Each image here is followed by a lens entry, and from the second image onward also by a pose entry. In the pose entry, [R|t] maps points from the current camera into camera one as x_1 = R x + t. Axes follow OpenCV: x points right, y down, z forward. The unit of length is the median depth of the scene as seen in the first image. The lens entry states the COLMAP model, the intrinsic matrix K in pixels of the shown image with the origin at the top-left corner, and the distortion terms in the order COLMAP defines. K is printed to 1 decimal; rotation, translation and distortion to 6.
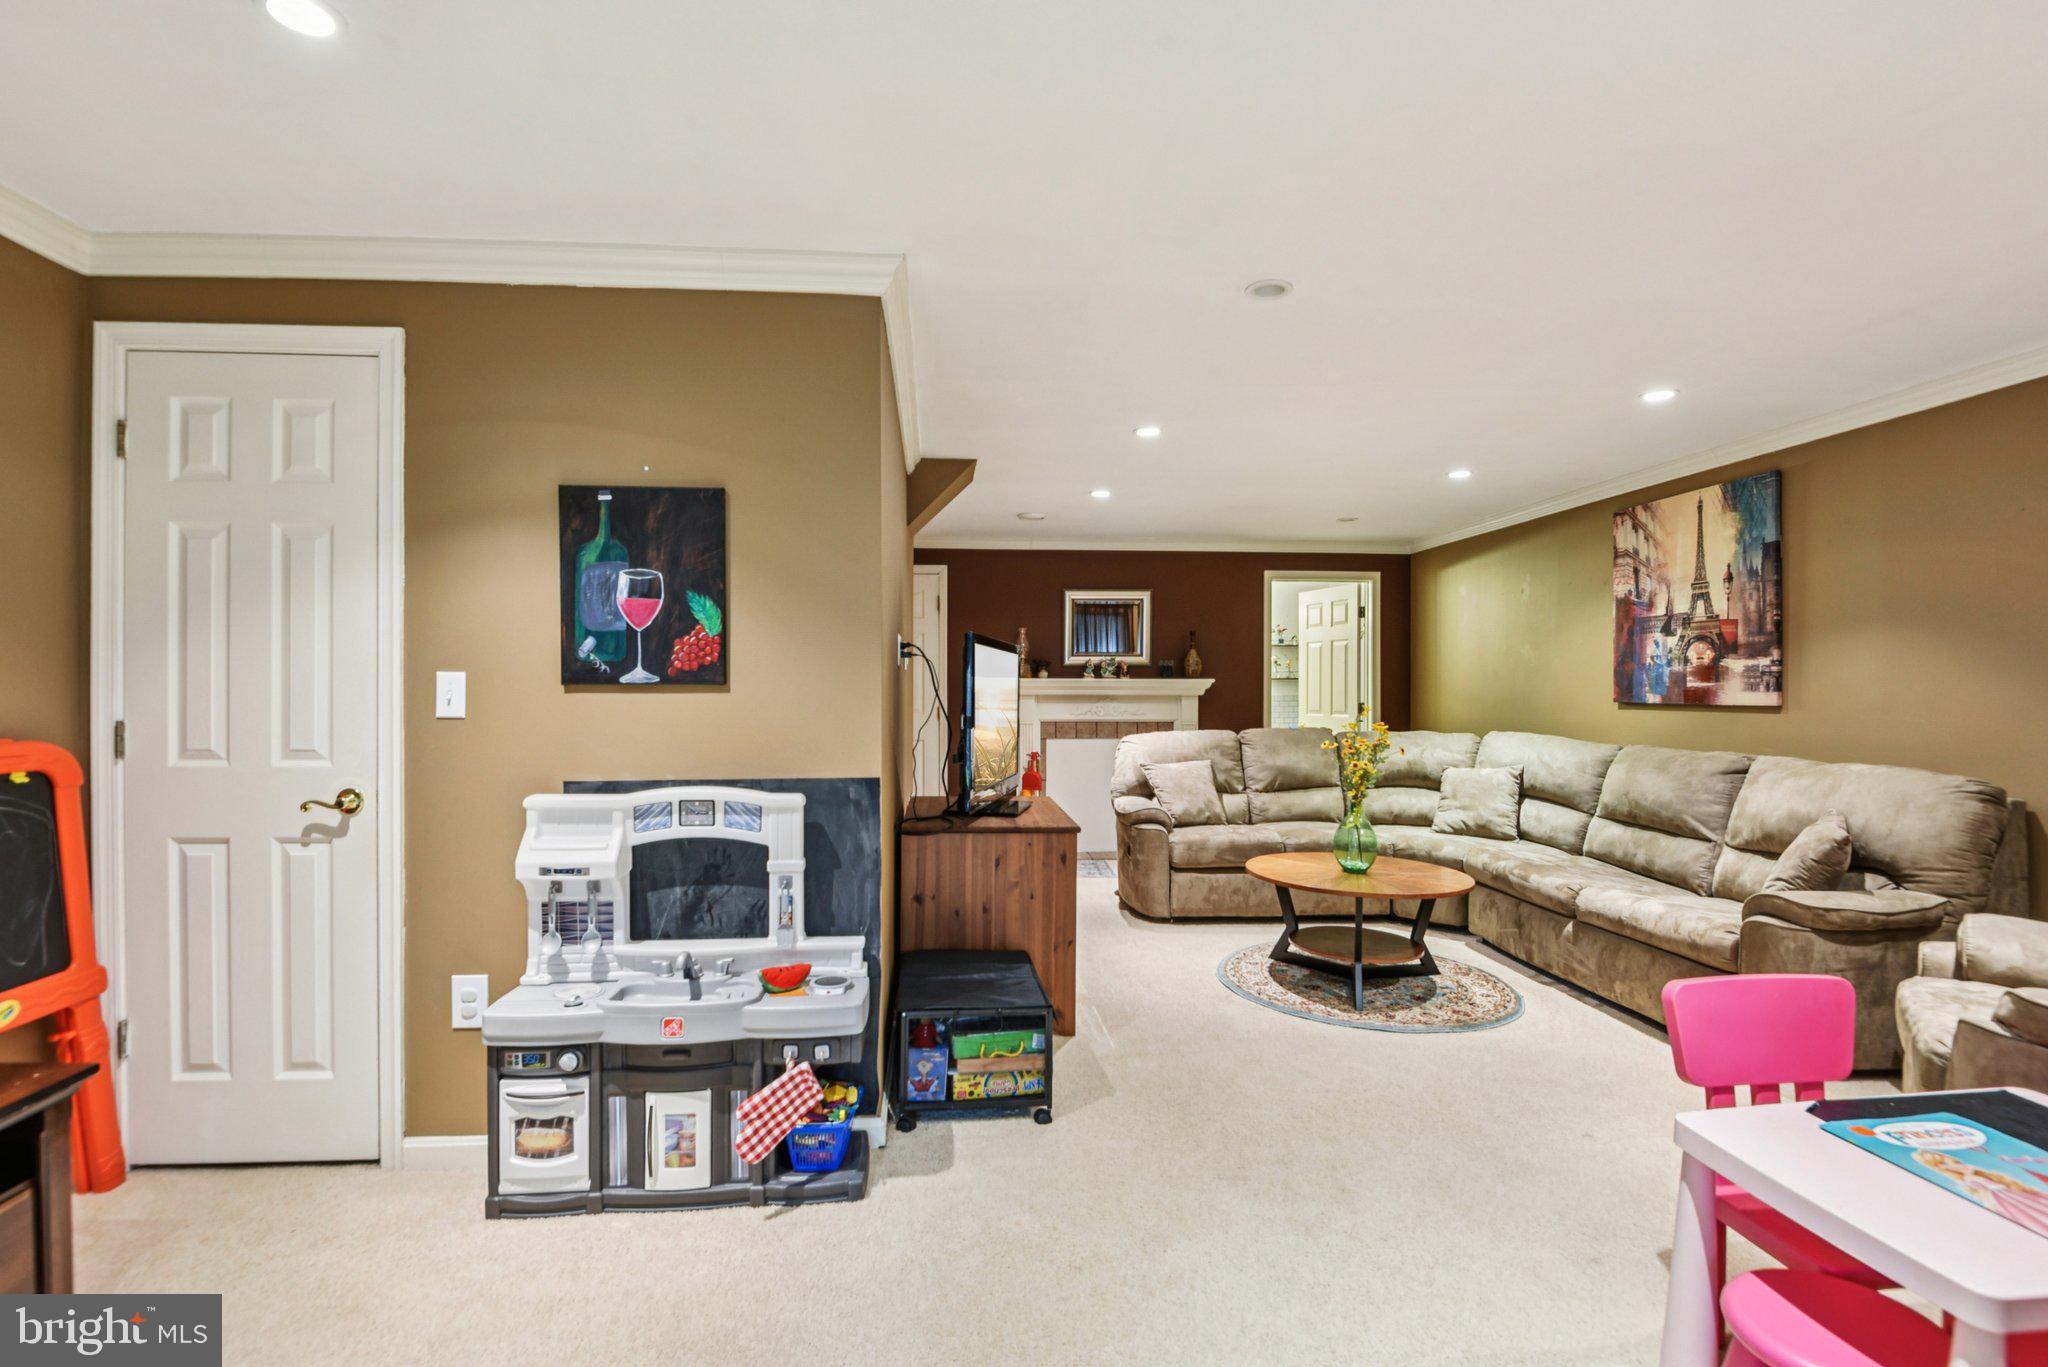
lens RADIAL K [[950.7, 0, 1024.8], [0, 950.7, 679.2], [0, 0, 1]] dist [0.002051, -0.016952]
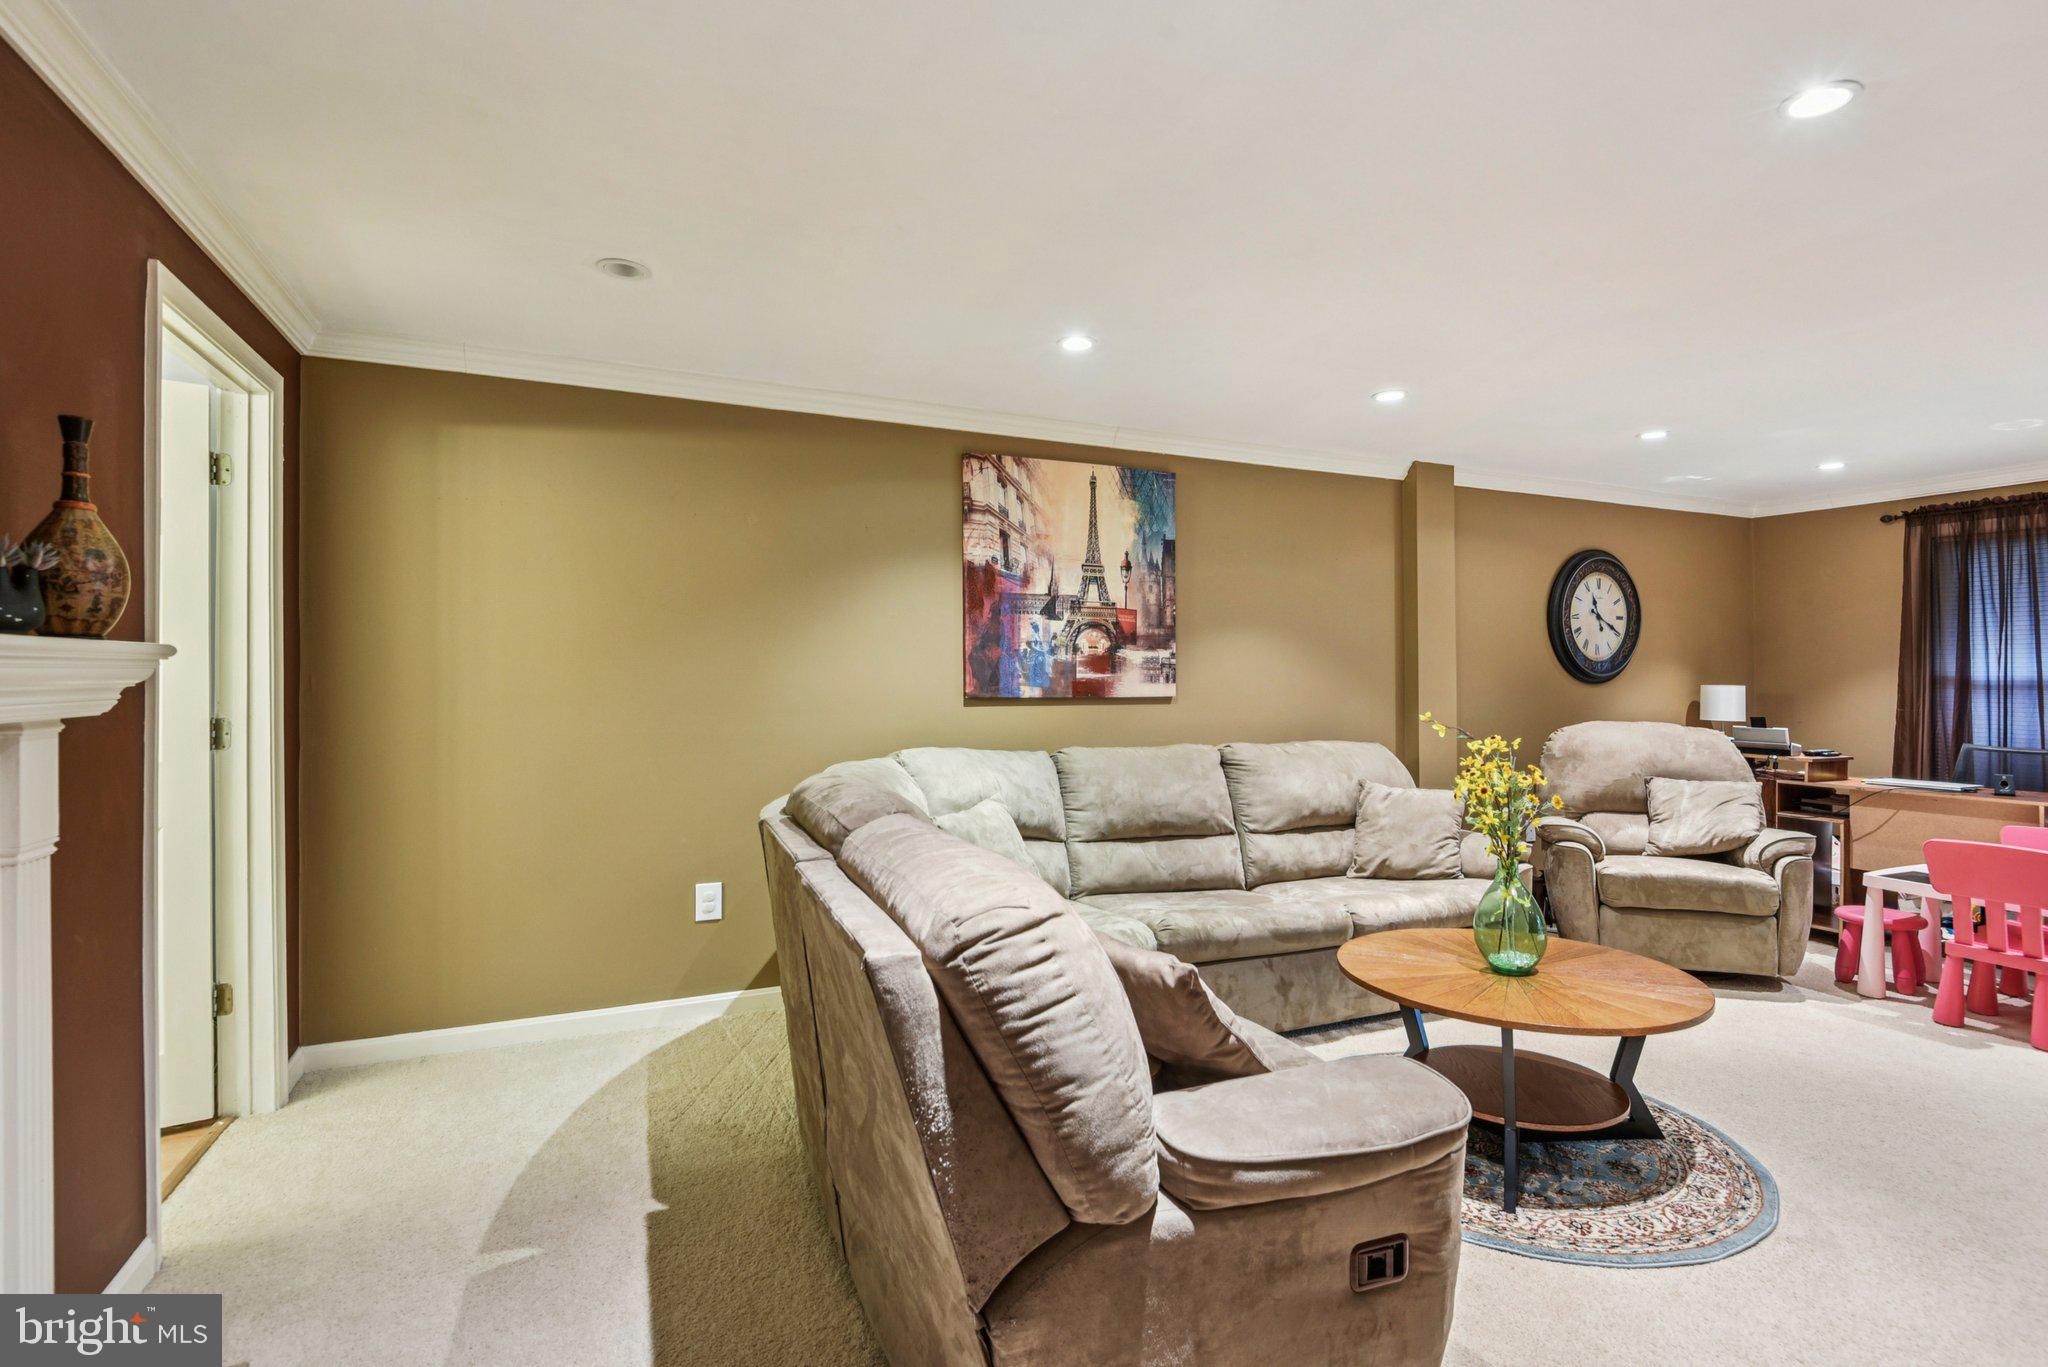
lens RADIAL K [[938.0, 0, 984.4], [0, 938.0, 668.4], [0, 0, 1]] dist [0.000152, -0.015845]
pose [[-0.303755, -0.001538, 0.952749, -0.179899], [-0.014475, 0.999891, -0.003001, 0.003929], [-0.952640, -0.014703, -0.303744, 1.978735]]
